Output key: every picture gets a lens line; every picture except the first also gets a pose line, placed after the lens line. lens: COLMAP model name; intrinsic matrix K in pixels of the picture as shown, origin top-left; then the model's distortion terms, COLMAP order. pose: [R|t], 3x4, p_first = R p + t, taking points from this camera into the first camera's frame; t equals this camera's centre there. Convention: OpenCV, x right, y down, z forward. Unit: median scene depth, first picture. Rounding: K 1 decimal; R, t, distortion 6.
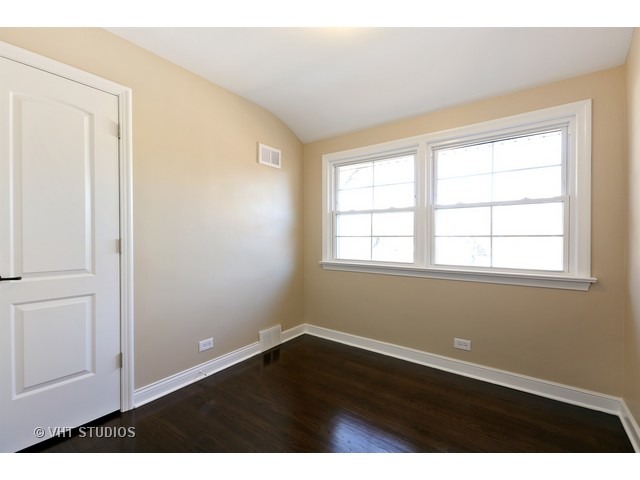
lens RADIAL K [[282.1, 0, 317.9], [0, 282.1, 233.3], [0, 0, 1]] dist [0.016545, 0.000152]
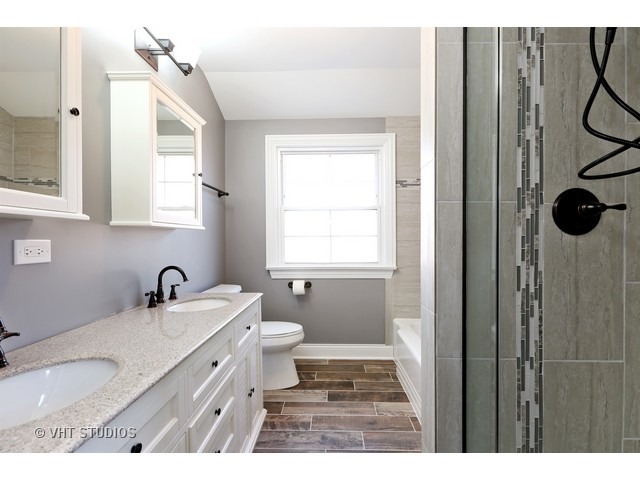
lens RADIAL K [[282.1, 0, 317.7], [0, 282.1, 236.6], [0, 0, 1]] dist [0.016545, 0.000152]
pose [[0.832720, -0.005383, 0.553669, -0.318586], [-0.000189, 0.999950, 0.010005, 0.002690], [-0.553695, -0.008436, 0.832677, 0.233573]]
